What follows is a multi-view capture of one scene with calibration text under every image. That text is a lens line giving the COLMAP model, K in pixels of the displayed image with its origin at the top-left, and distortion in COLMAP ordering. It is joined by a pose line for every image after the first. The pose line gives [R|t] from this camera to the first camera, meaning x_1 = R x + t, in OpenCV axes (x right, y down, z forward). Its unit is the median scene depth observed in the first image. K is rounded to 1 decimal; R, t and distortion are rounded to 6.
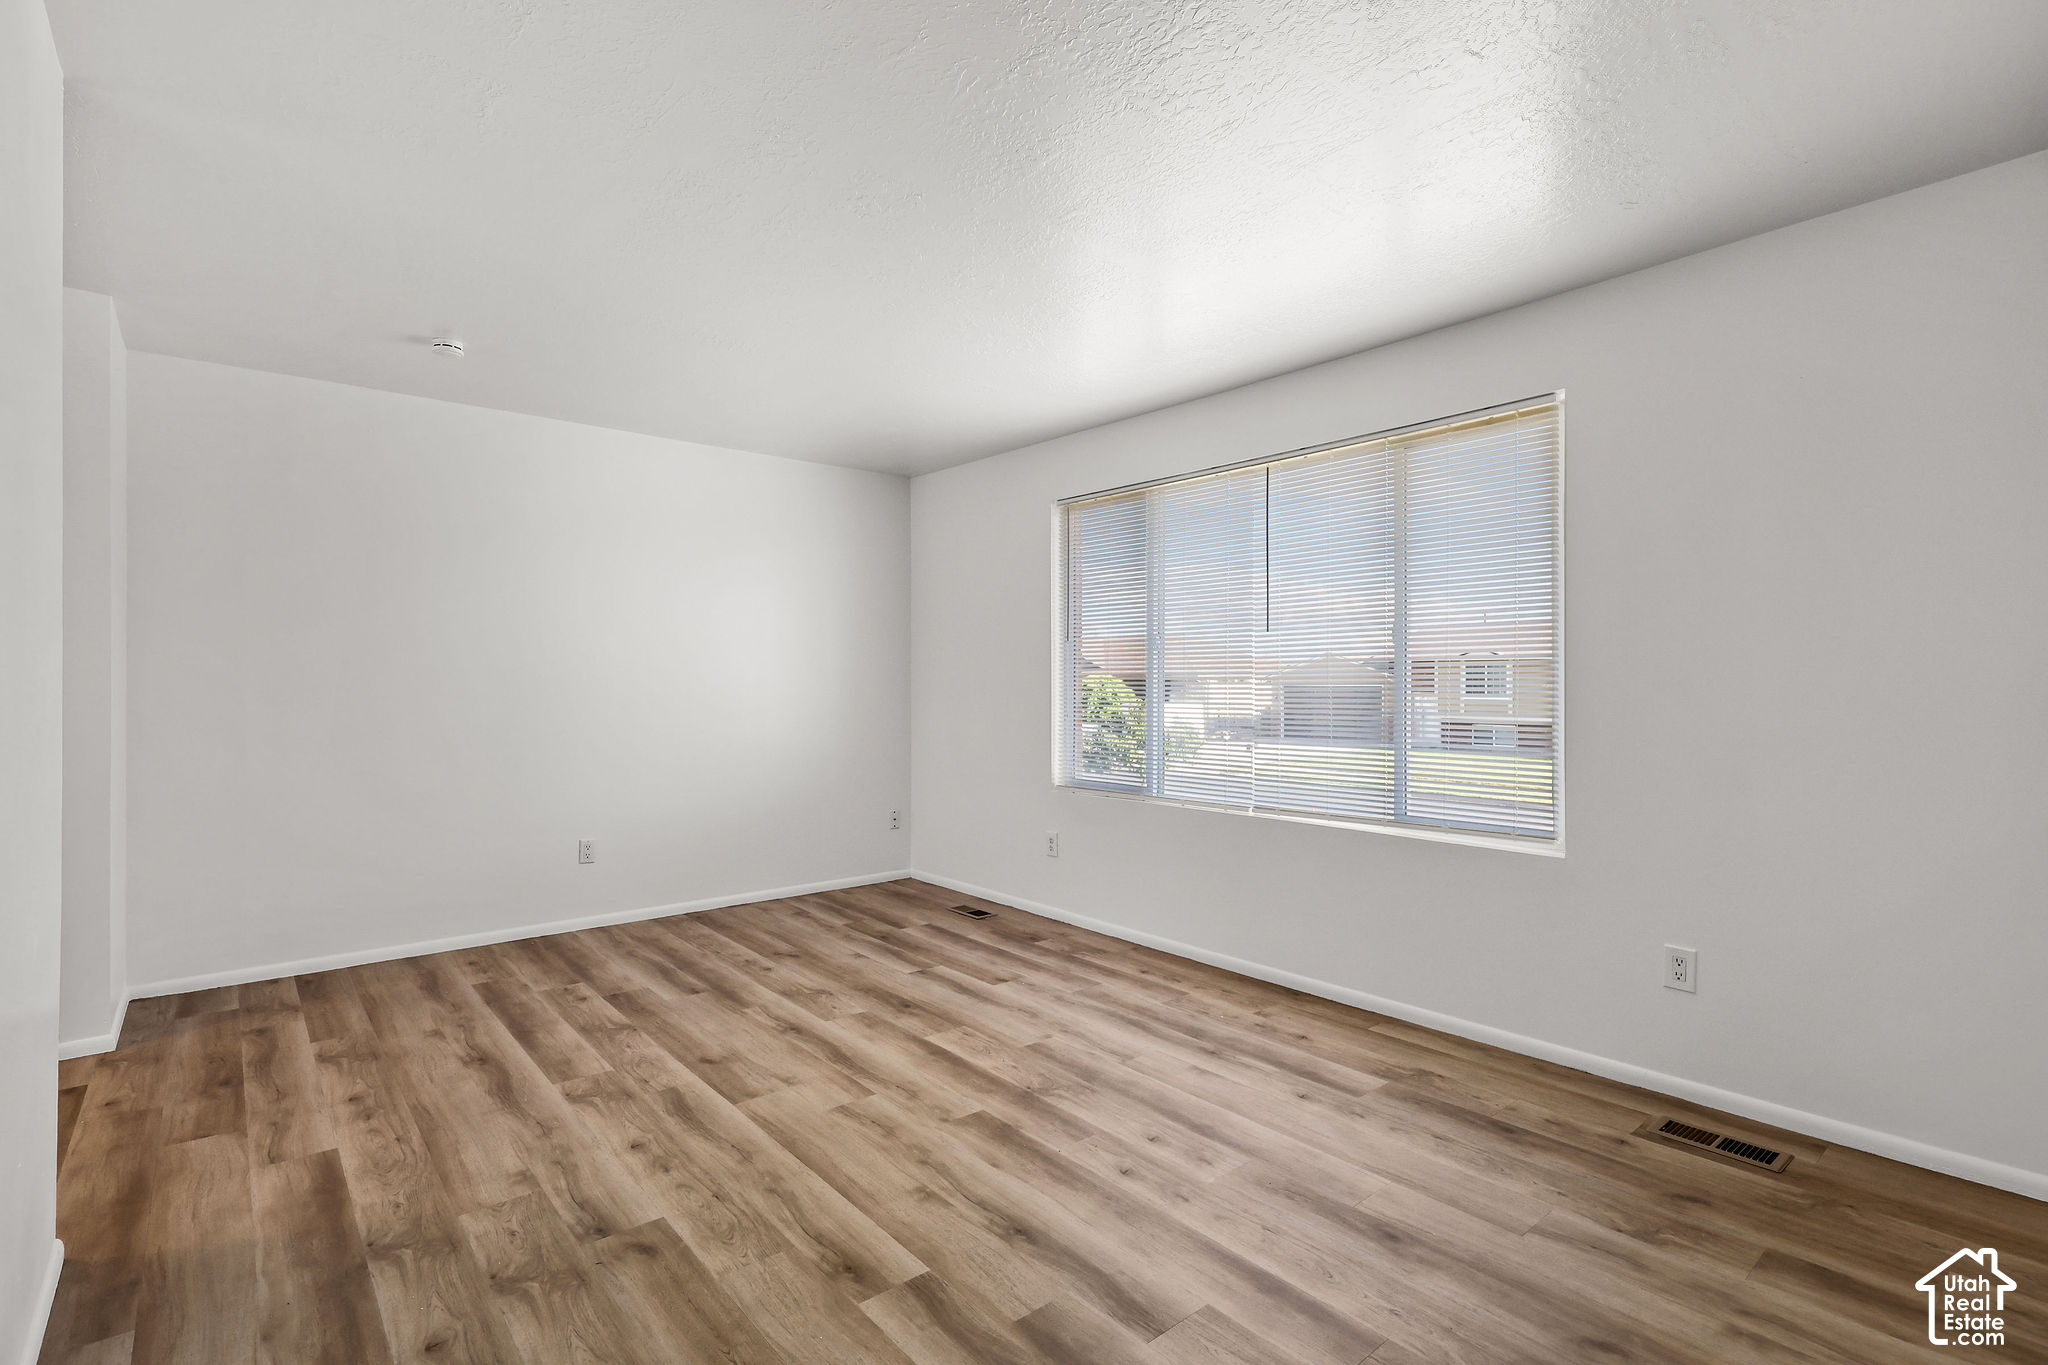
lens RADIAL K [[955.0, 0, 1012.3], [0, 955.0, 689.4], [0, 0, 1]] dist [0.002404, 0.000633]
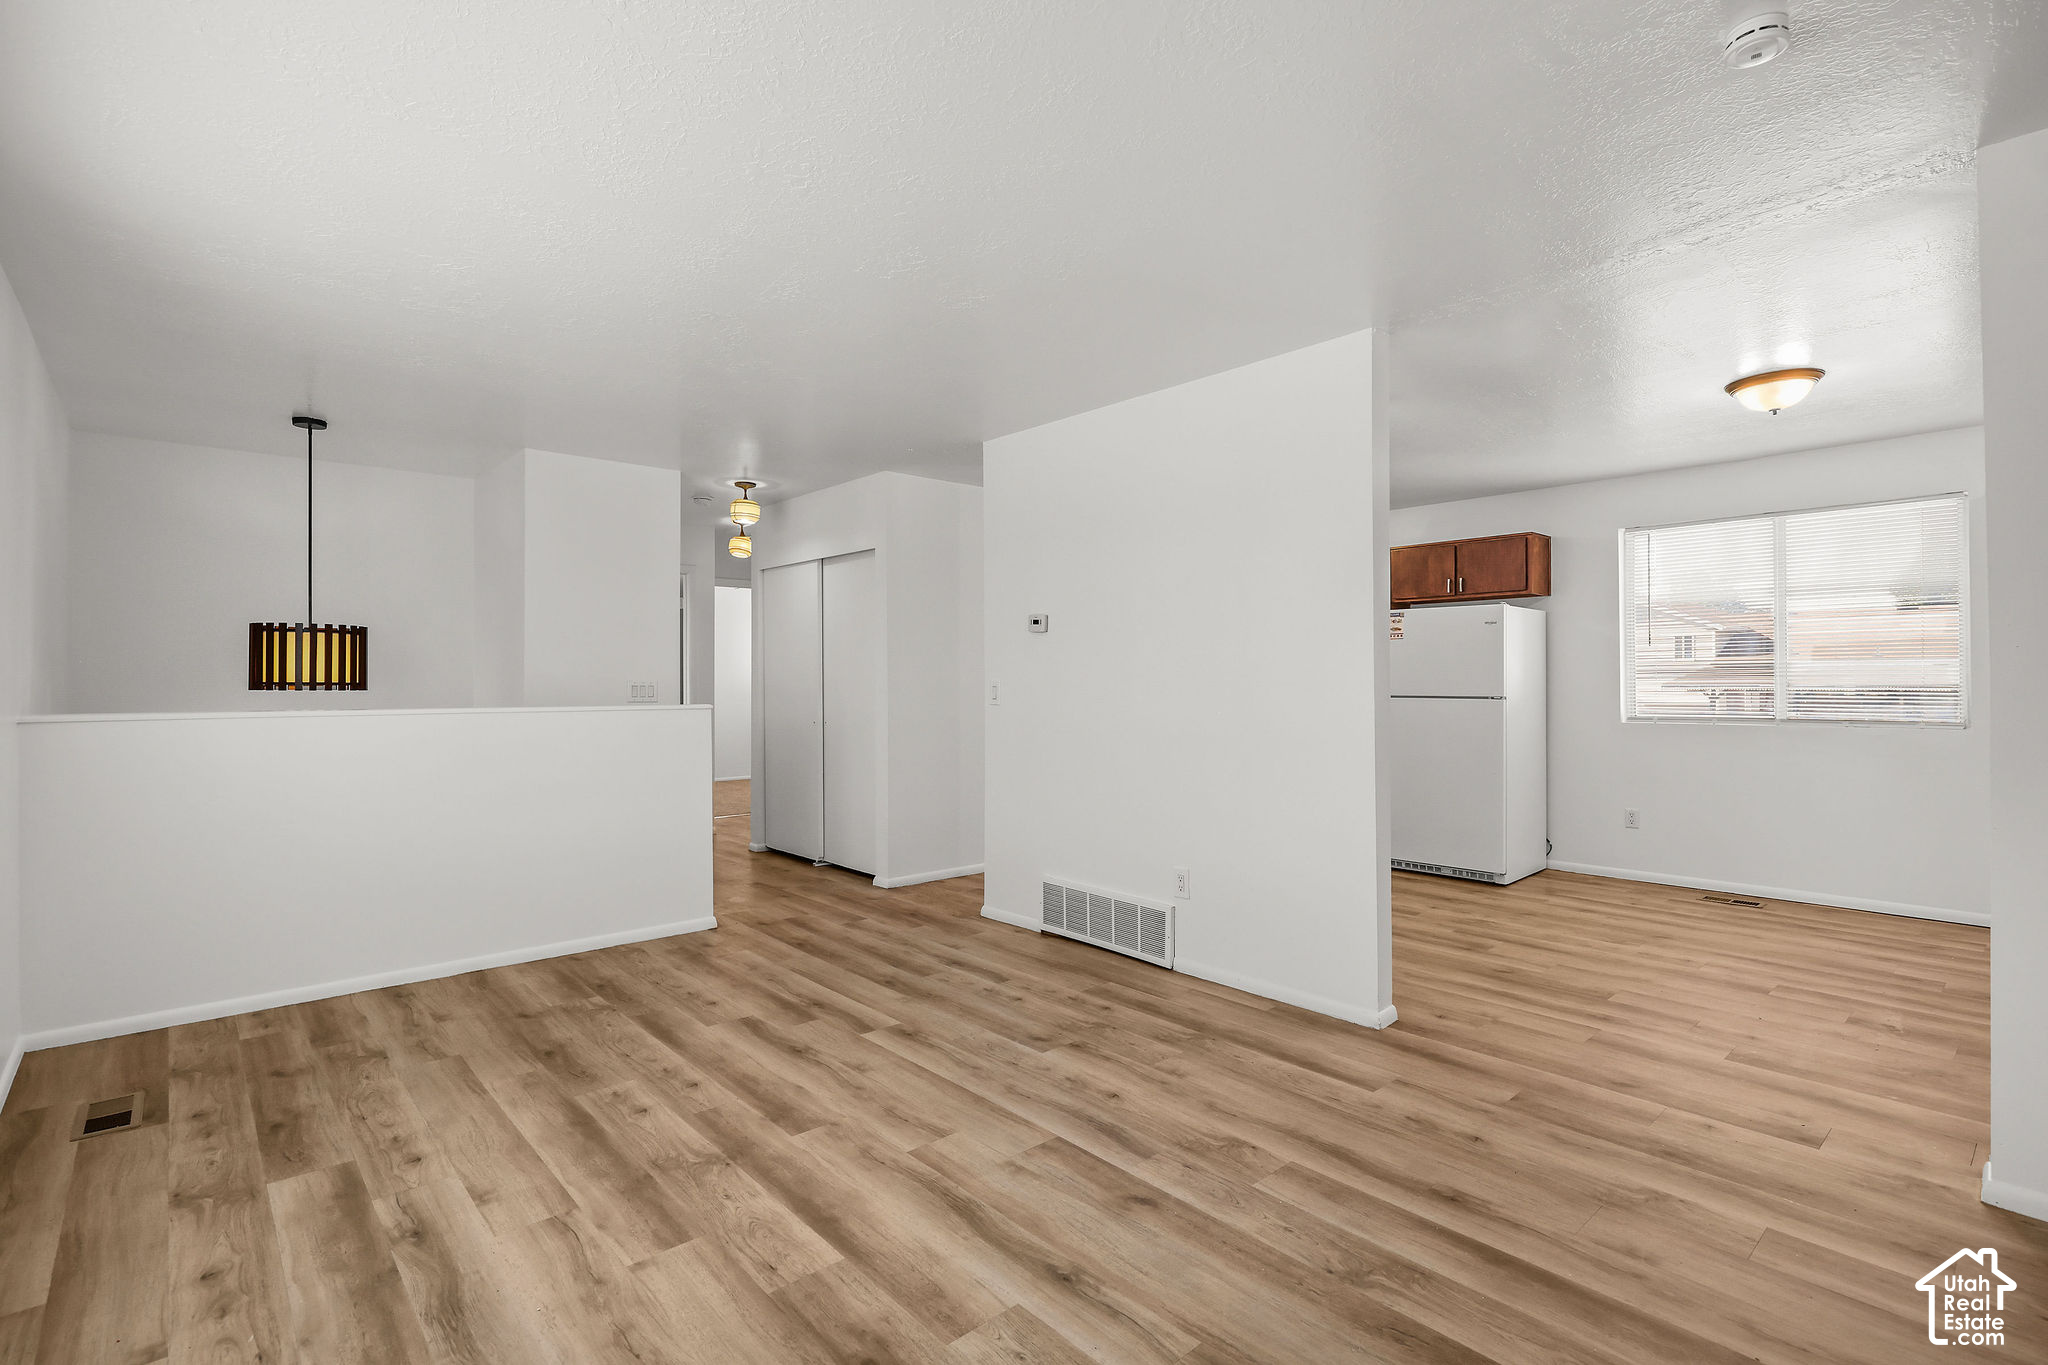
lens RADIAL K [[949.8, 0, 1015.8], [0, 949.8, 678.4], [0, 0, 1]] dist [0.001238, 0.000277]
pose [[-0.999485, -0.000882, -0.032063, -0.219227], [-0.000993, 0.999994, 0.003422, -0.016910], [0.032060, 0.003453, -0.999480, 1.922449]]
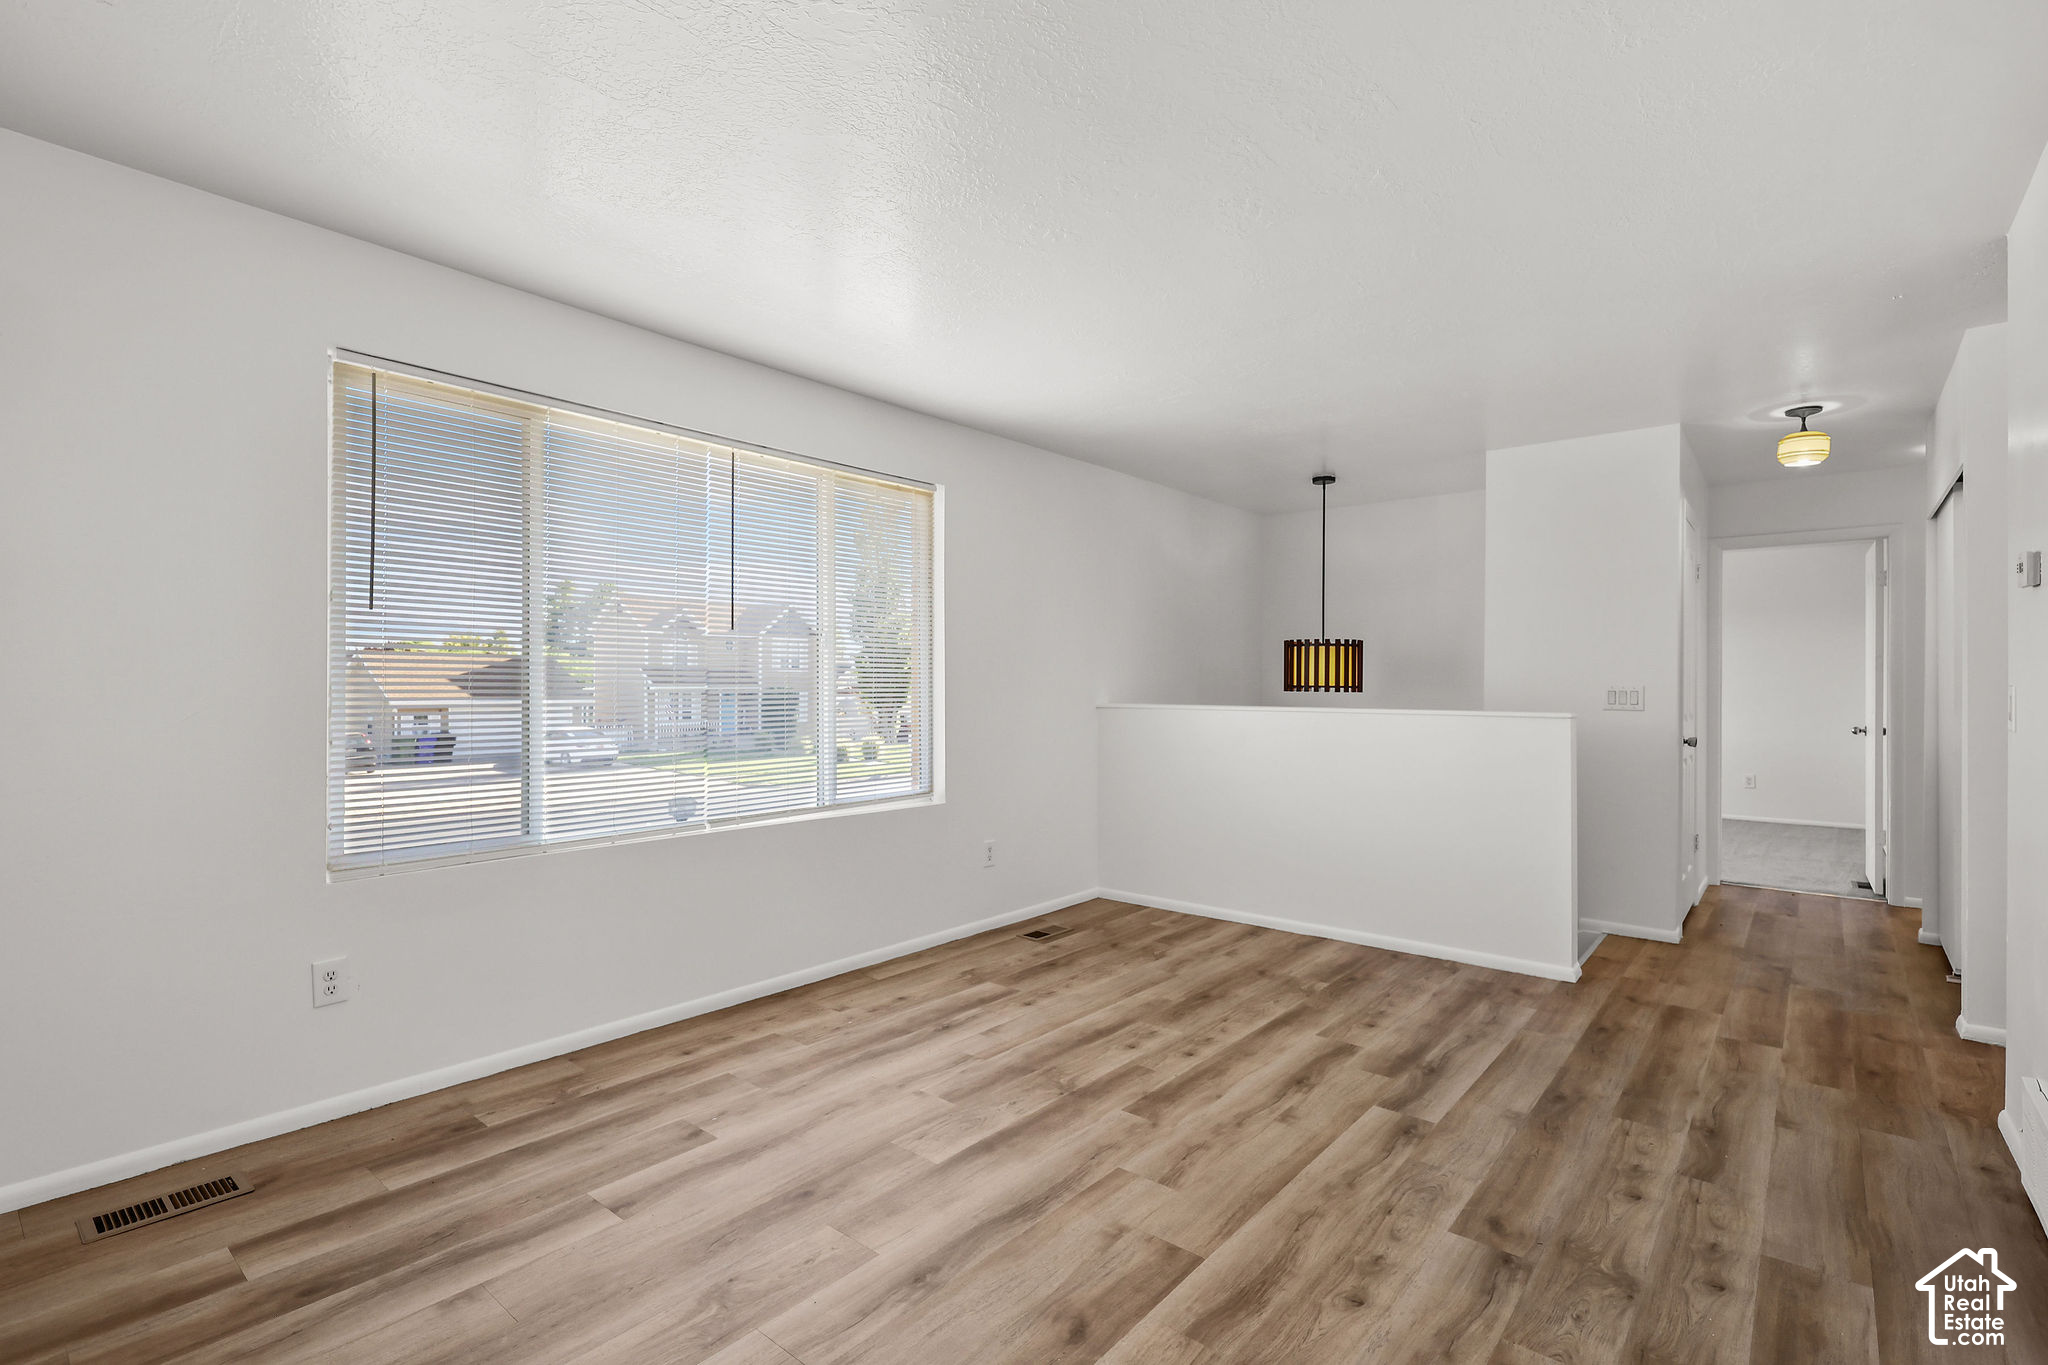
lens RADIAL K [[955.0, 0, 1012.3], [0, 955.0, 689.4], [0, 0, 1]] dist [0.002404, 0.000633]
pose [[-0.172524, -0.006709, 0.984982, -0.989022], [0.002195, 0.999972, 0.007196, -0.011357], [-0.985003, 0.003404, -0.172505, 1.269811]]
